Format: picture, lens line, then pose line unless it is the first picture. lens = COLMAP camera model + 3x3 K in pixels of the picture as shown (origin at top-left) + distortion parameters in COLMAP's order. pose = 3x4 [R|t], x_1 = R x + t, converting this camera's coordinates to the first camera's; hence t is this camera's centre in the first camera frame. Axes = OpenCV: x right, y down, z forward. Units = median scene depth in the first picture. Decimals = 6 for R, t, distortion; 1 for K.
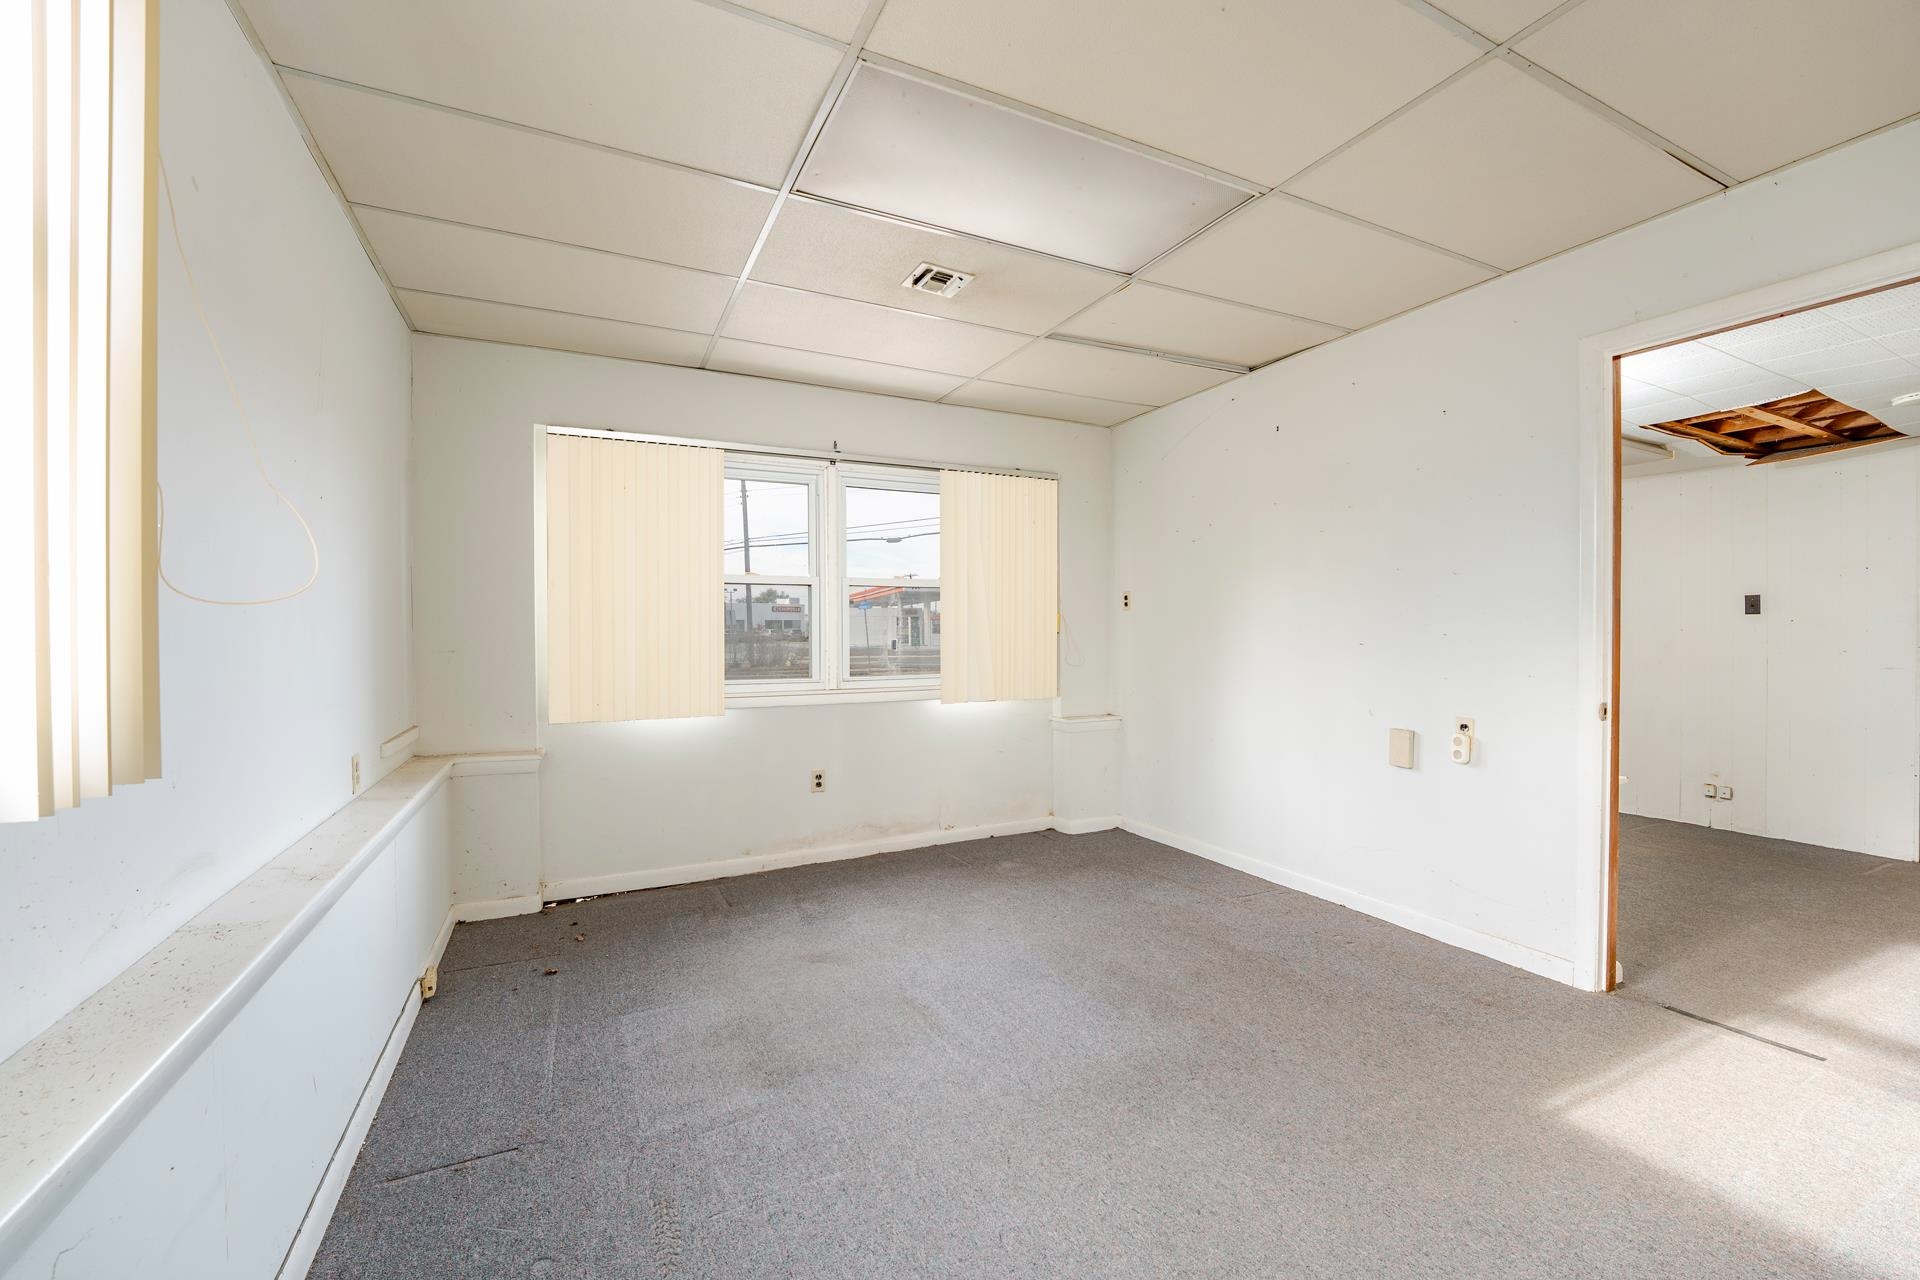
lens RADIAL K [[778.9, 0, 960.0], [0, 778.9, 640.0], [0, 0, 1]] dist [-0.033663, 0.005413]
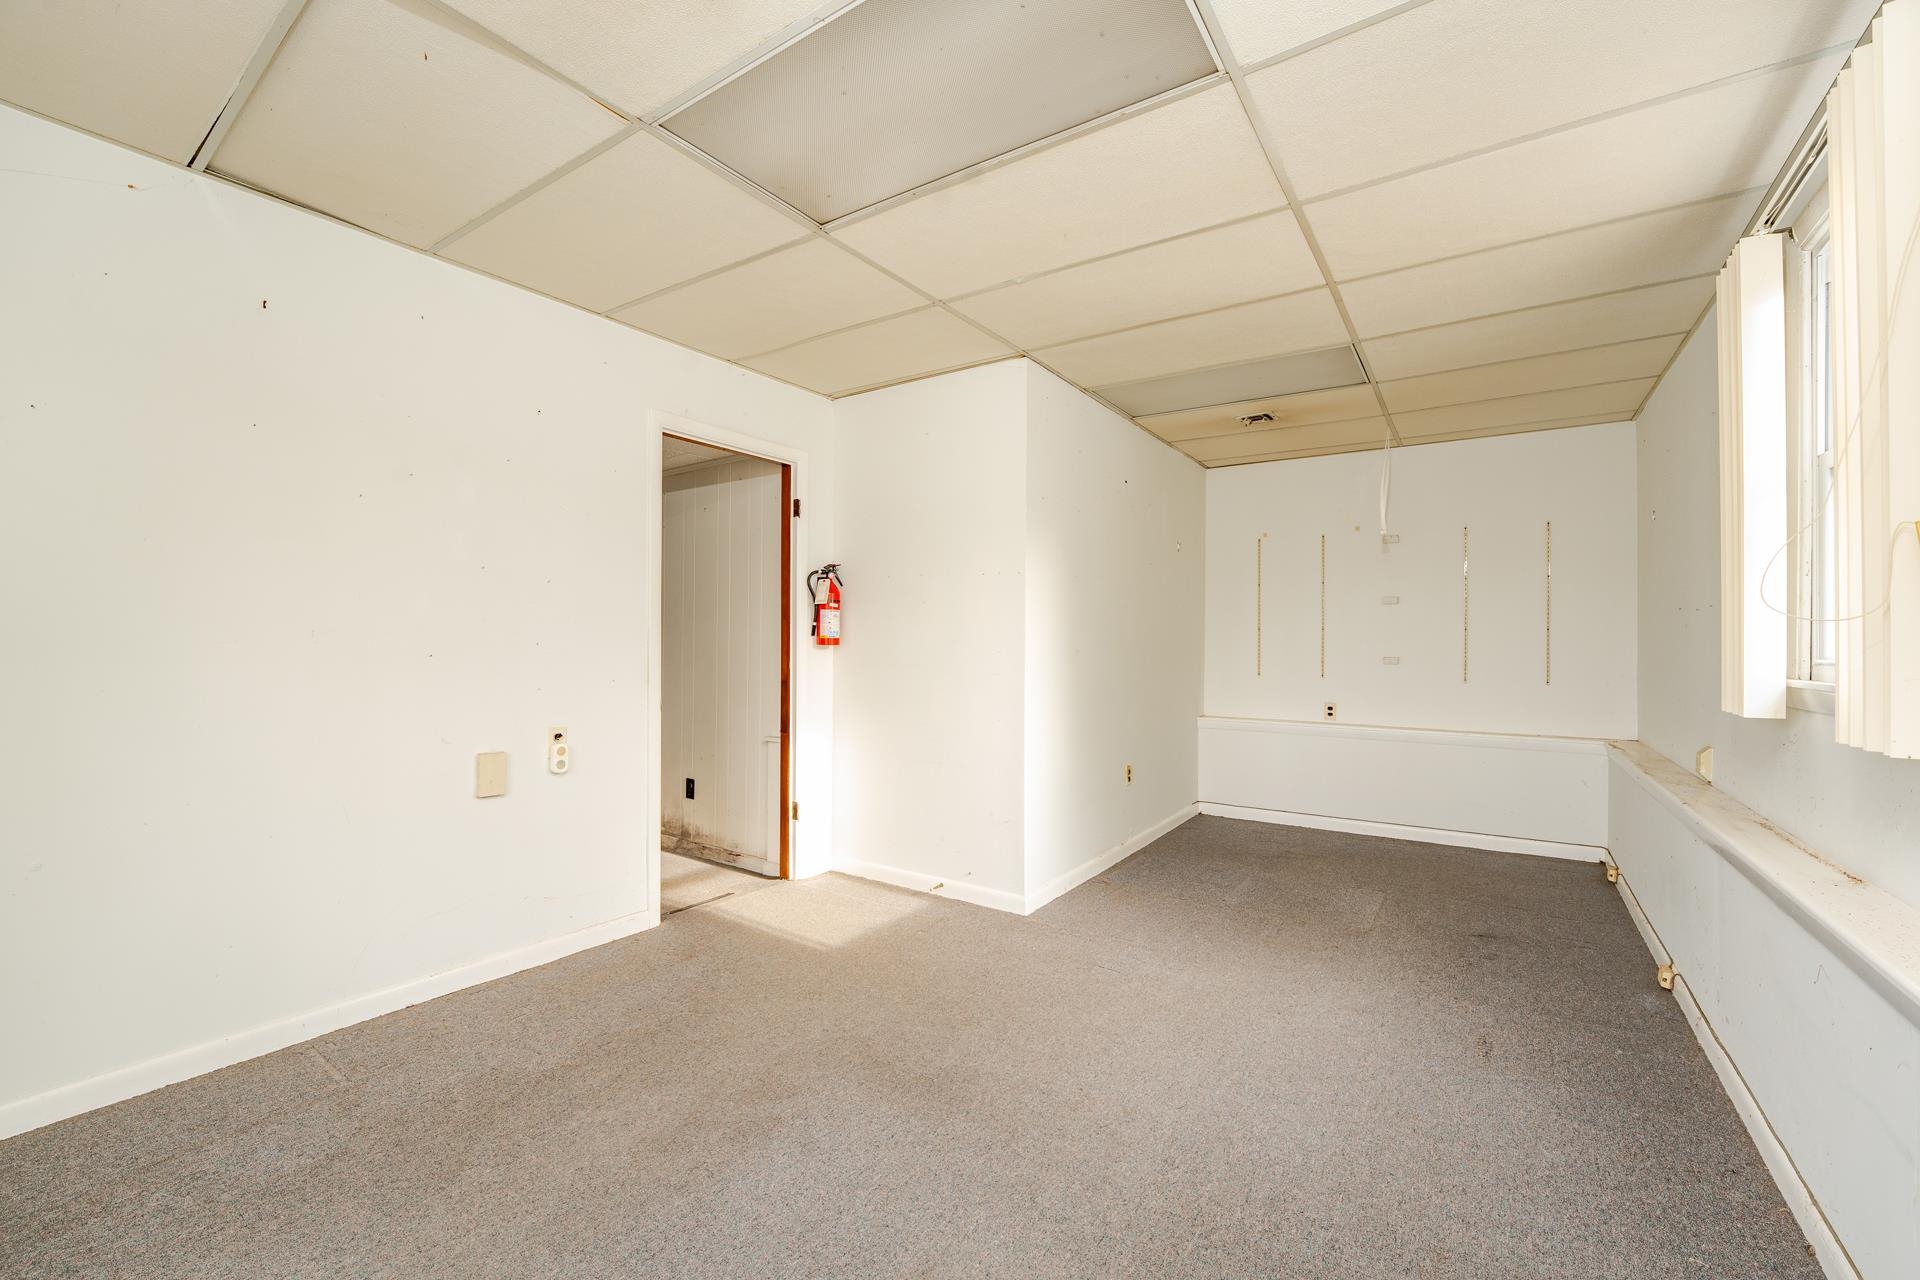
lens RADIAL K [[778.9, 0, 960.0], [0, 778.9, 640.0], [0, 0, 1]] dist [-0.033663, 0.005413]
pose [[-0.511422, 0.009707, 0.859275, -0.484061], [-0.001323, 0.999926, -0.012083, -0.003849], [-0.859329, -0.007317, -0.511371, 1.068423]]
